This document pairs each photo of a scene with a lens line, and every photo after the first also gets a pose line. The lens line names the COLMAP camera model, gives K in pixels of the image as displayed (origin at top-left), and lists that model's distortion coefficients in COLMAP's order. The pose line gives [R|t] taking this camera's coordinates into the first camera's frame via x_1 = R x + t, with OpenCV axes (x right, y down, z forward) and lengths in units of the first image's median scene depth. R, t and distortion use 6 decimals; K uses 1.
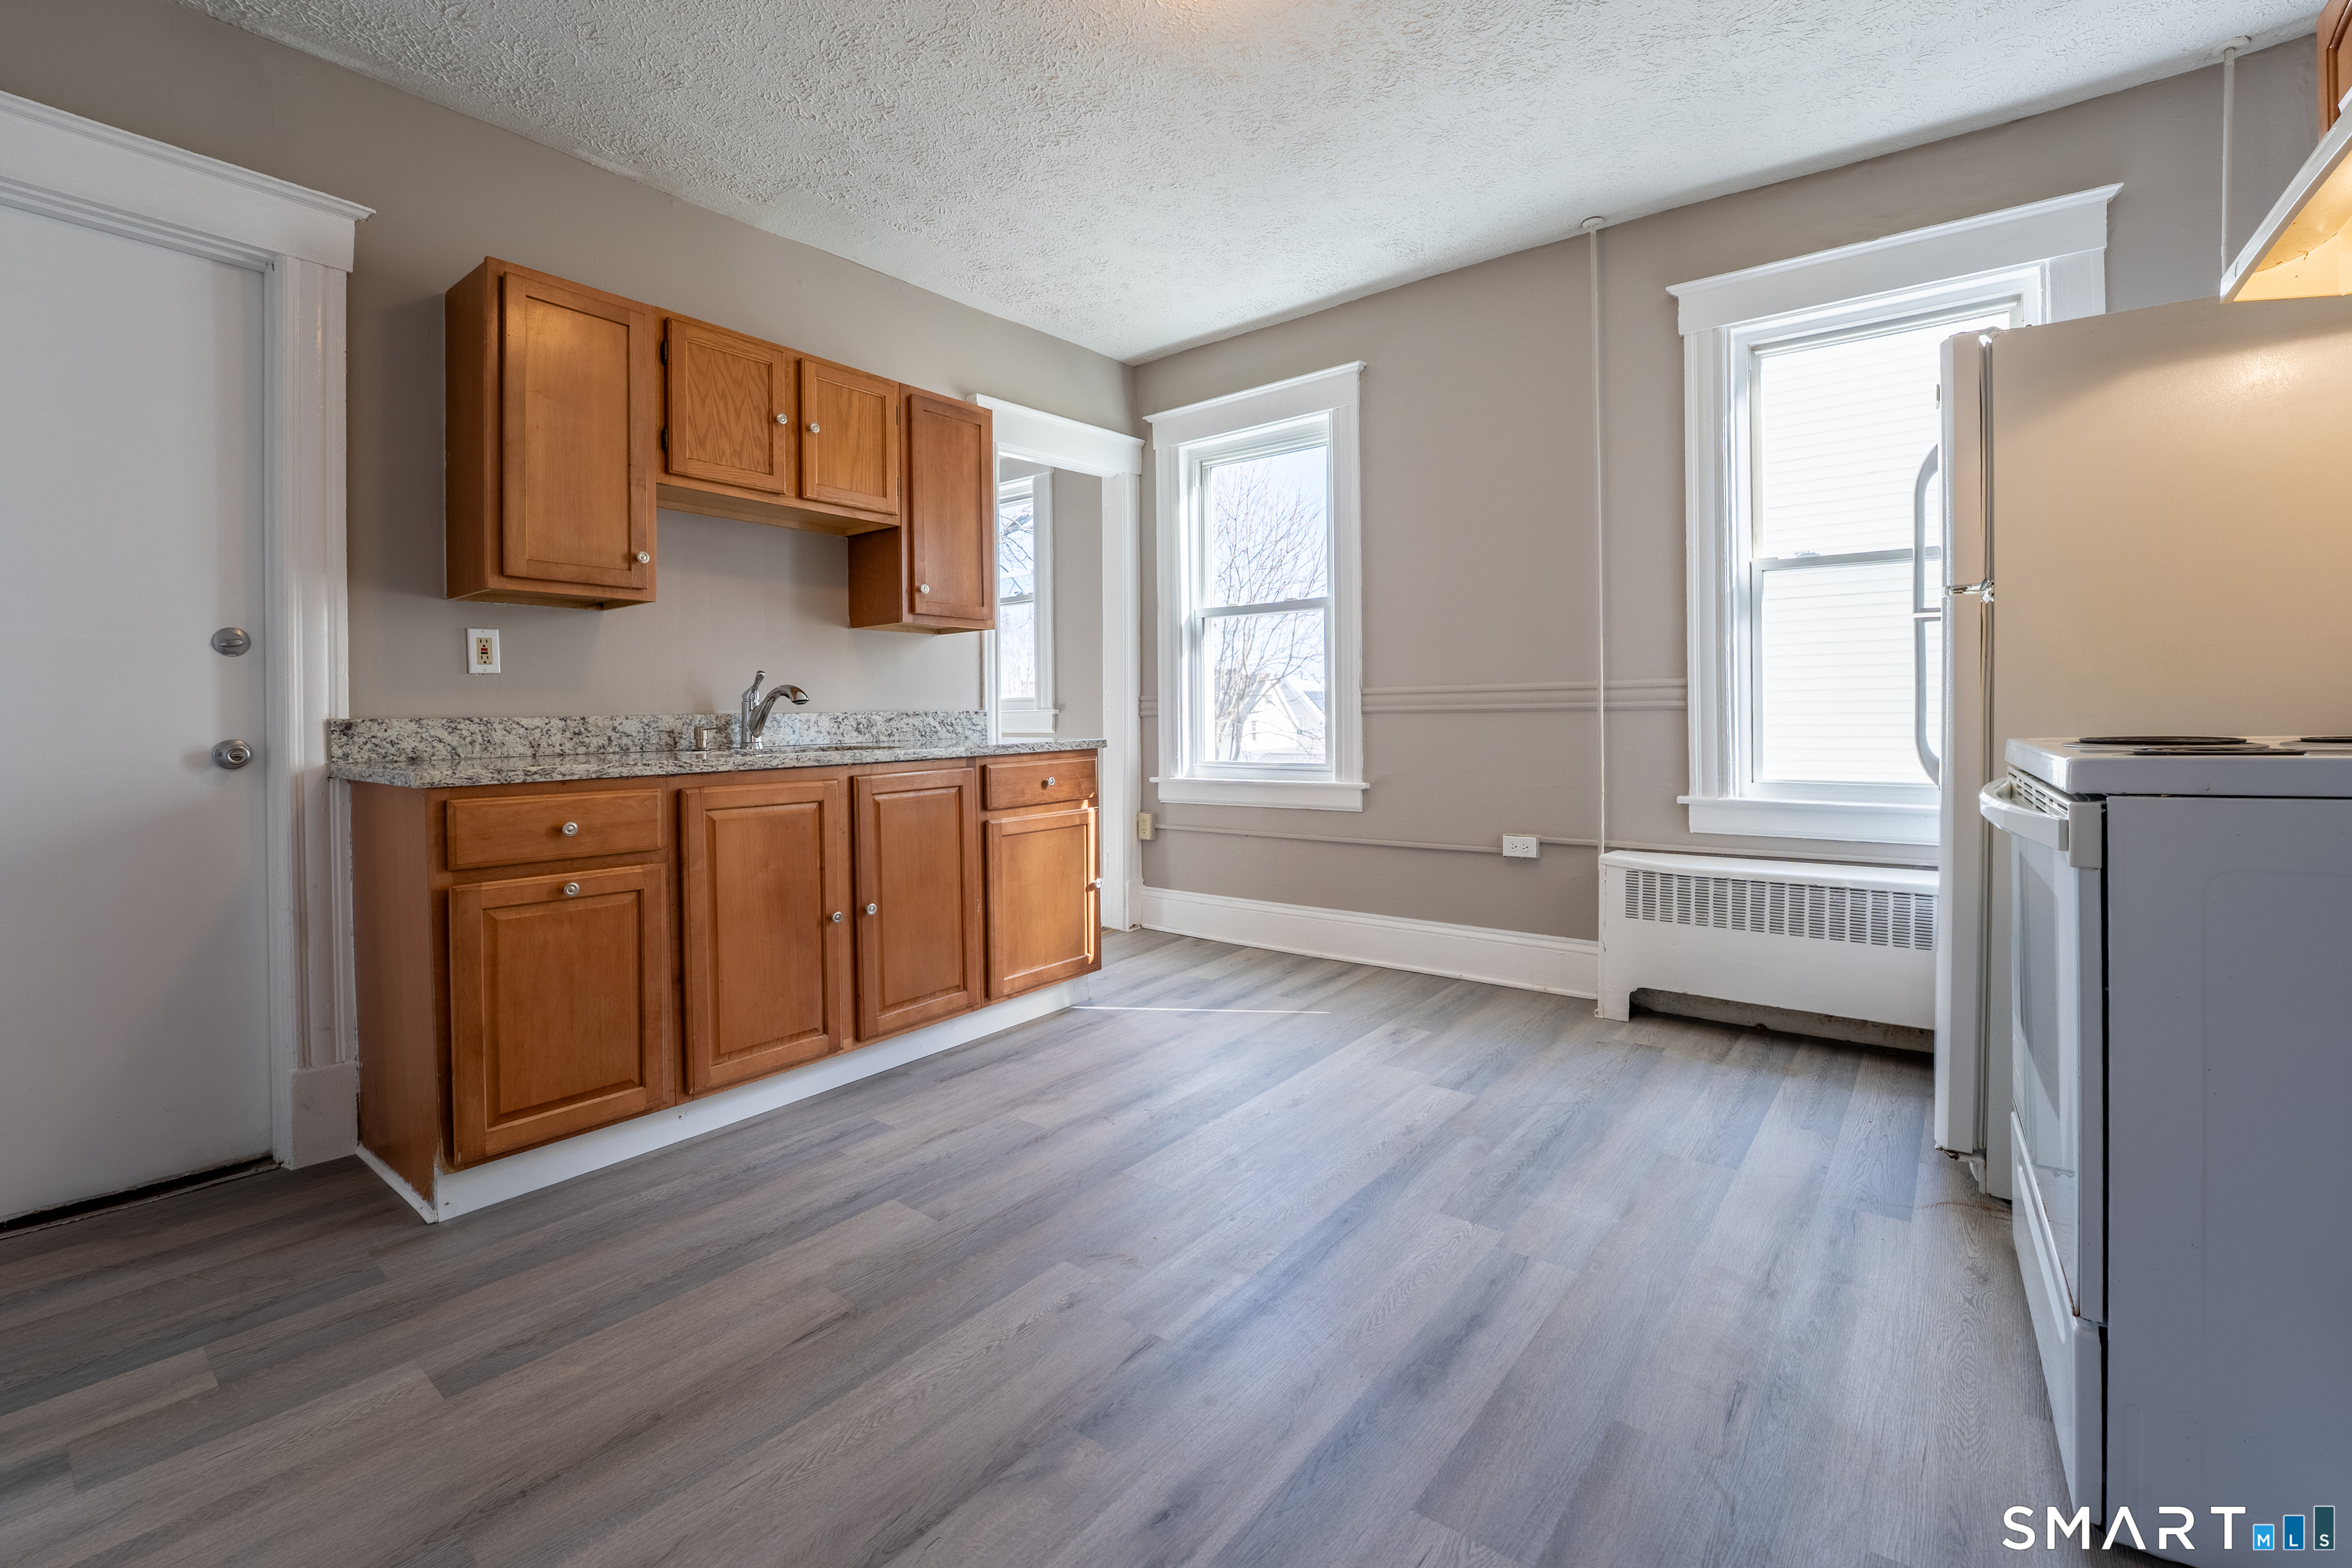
lens RADIAL K [[991.6, 0, 1172.3], [0, 991.6, 713.1], [0, 0, 1]] dist [-0.001882, -0.000087]
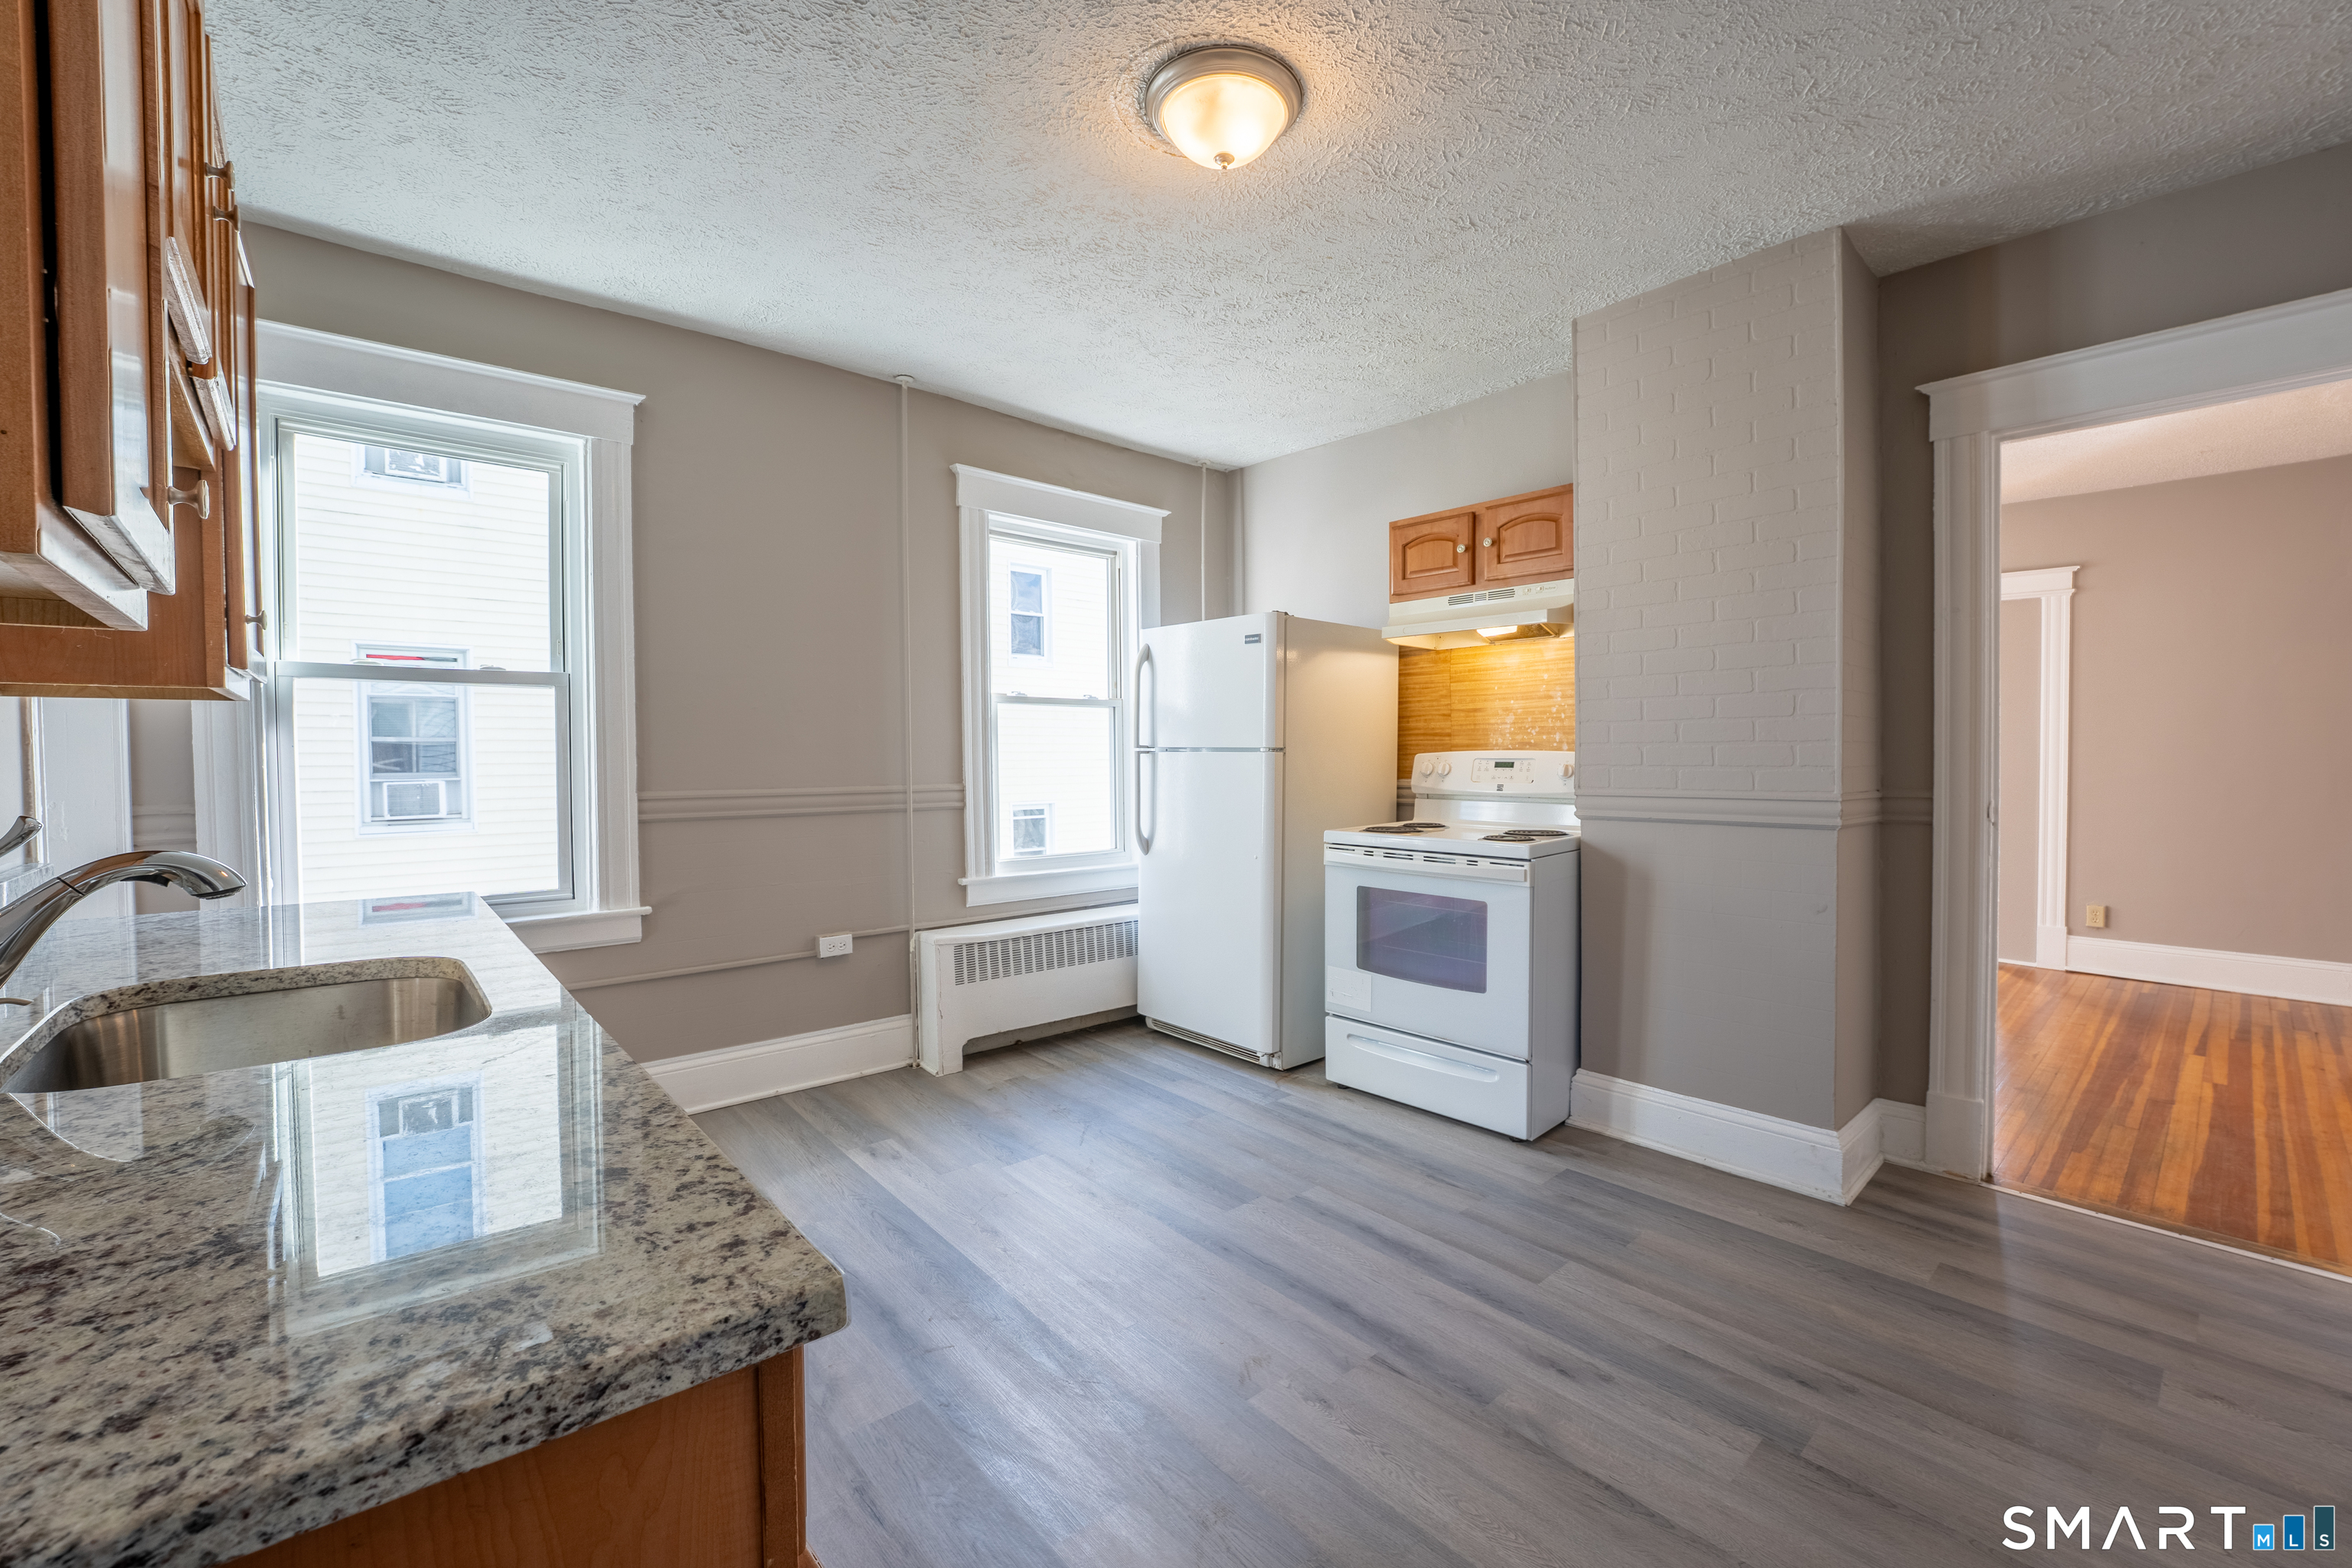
lens RADIAL K [[958.2, 0, 1176.0], [0, 958.2, 784.0], [0, 0, 1]] dist [-0.033851, 0.005190]
pose [[0.200870, -0.016928, 0.979472, -0.630875], [0.001837, 0.999855, 0.016904, -0.057432], [-0.979616, -0.001596, 0.200872, 0.521911]]
